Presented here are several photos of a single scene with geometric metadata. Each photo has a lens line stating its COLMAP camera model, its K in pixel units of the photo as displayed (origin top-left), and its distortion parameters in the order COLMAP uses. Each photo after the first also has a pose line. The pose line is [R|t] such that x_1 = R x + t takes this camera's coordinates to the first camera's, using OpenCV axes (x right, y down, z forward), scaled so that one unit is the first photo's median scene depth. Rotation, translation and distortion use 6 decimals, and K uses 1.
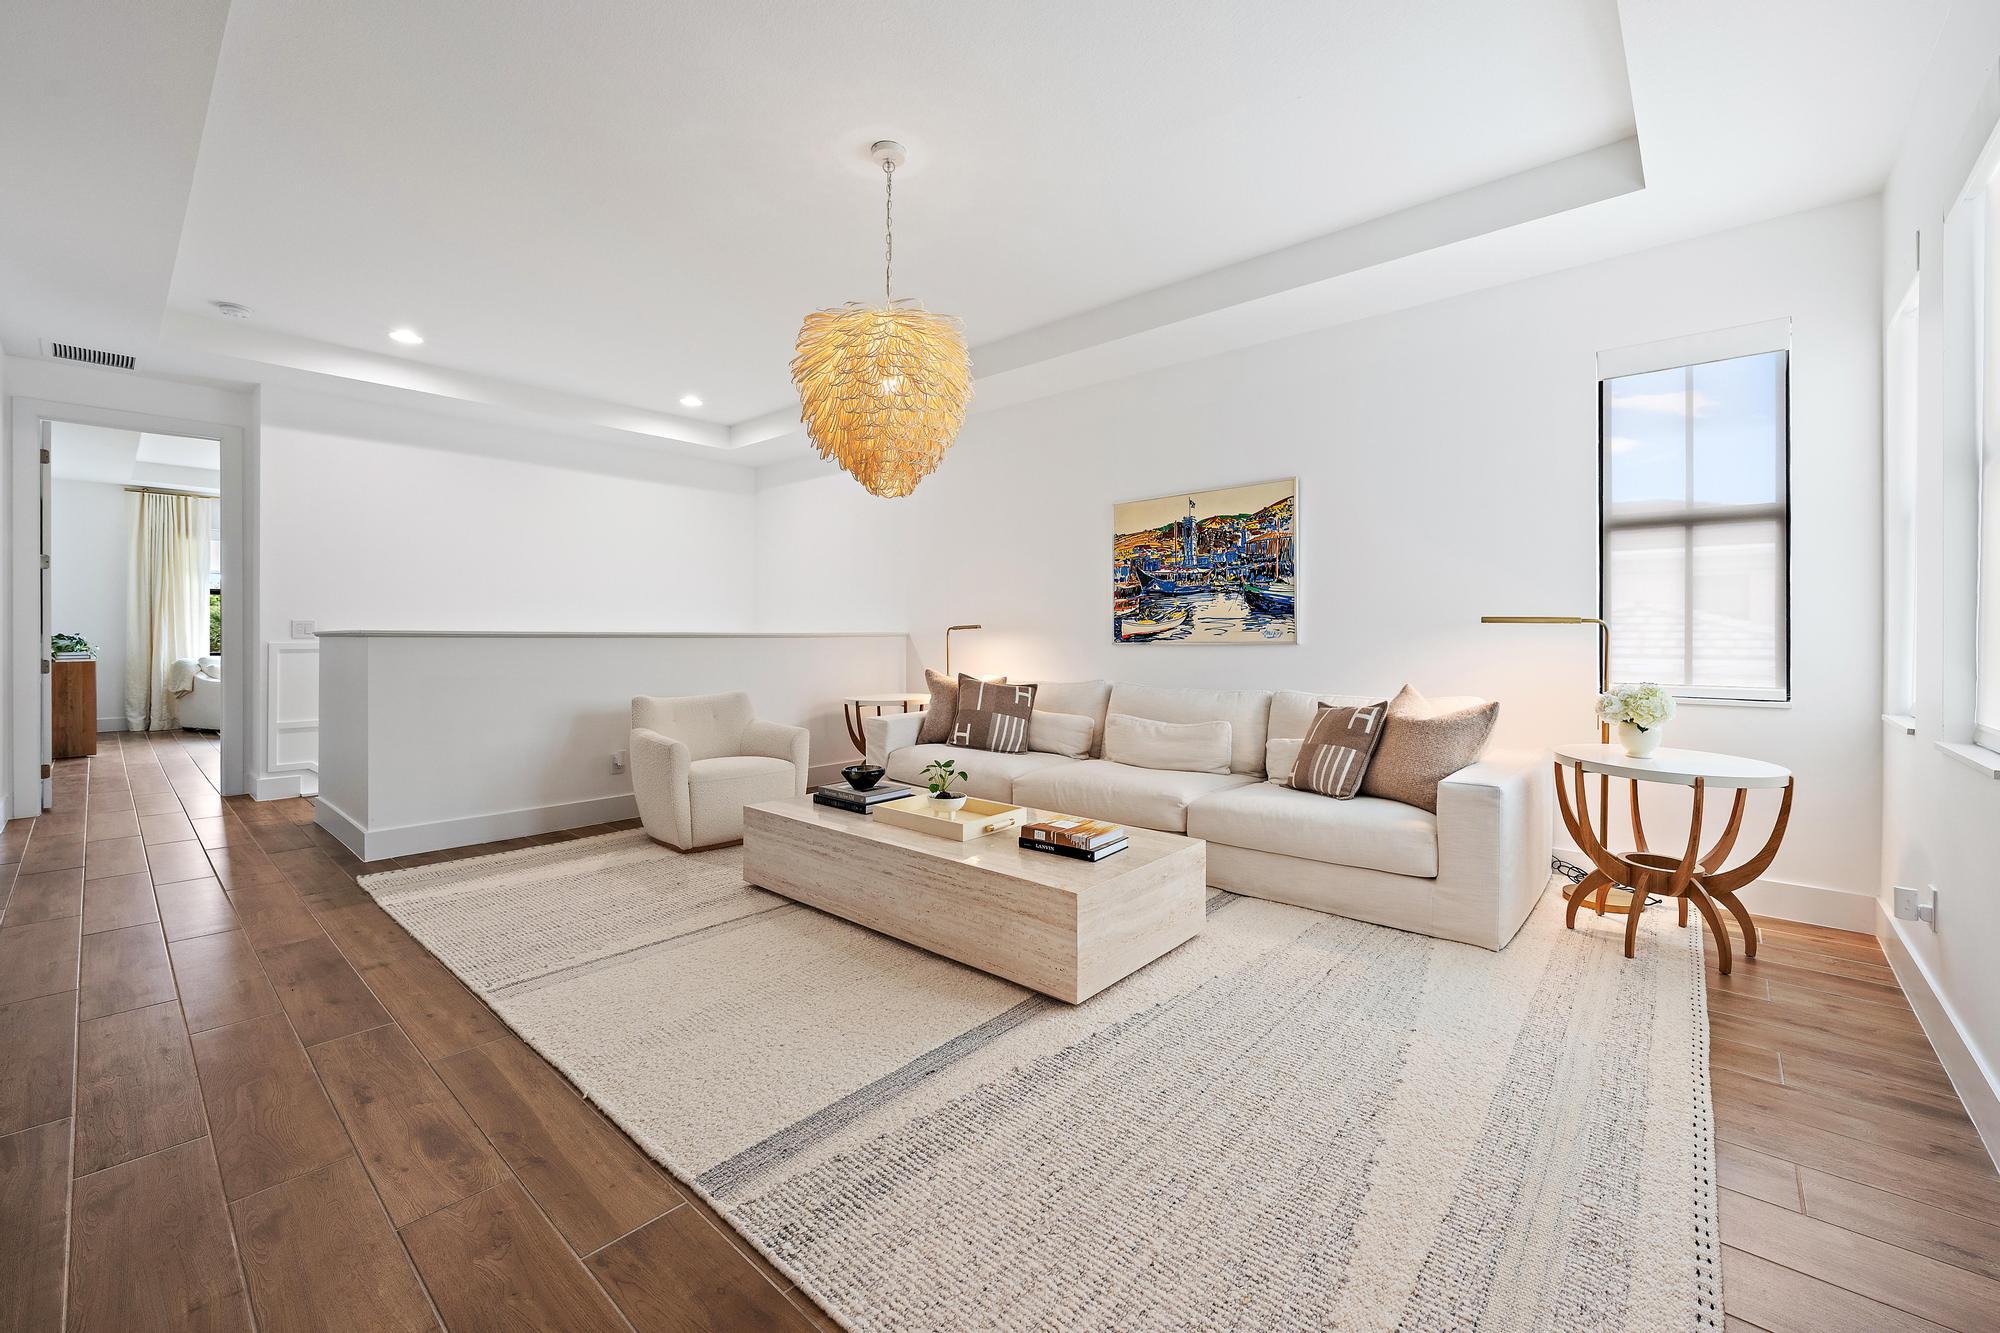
lens RADIAL K [[793.2, 0, 984.4], [0, 793.2, 656.7], [0, 0, 1]] dist [-0.002219, 0.000793]
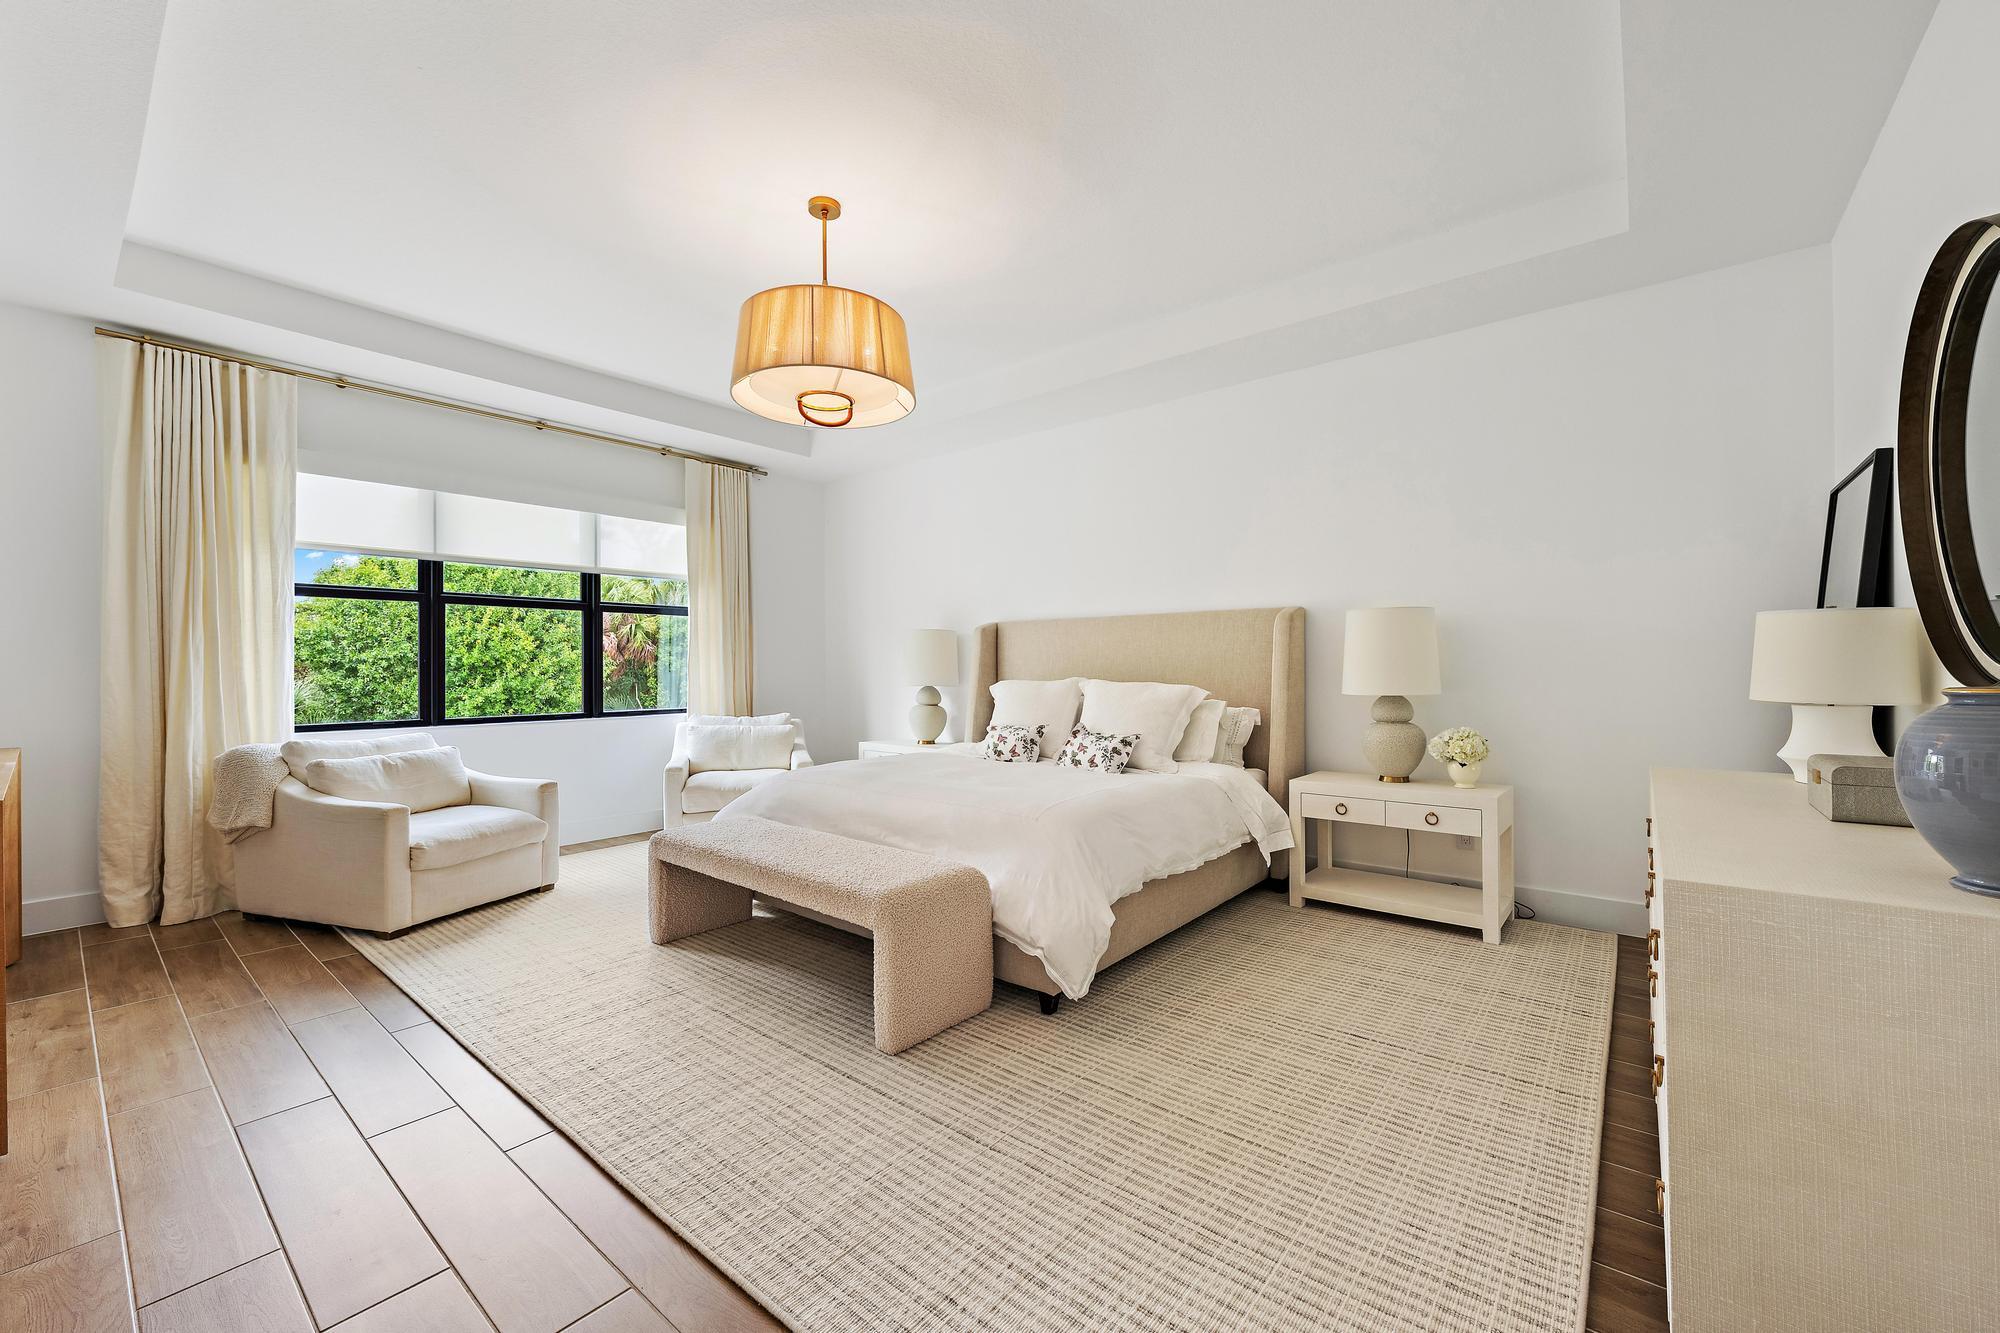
lens RADIAL K [[793.2, 0, 1014.7], [0, 793.2, 661.1], [0, 0, 1]] dist [-0.002219, 0.000793]
pose [[0.998737, -0.023042, 0.044645, -0.624529], [0.023631, 0.999640, -0.012712, -0.027377], [-0.044336, 0.013751, 0.998922, 0.565625]]
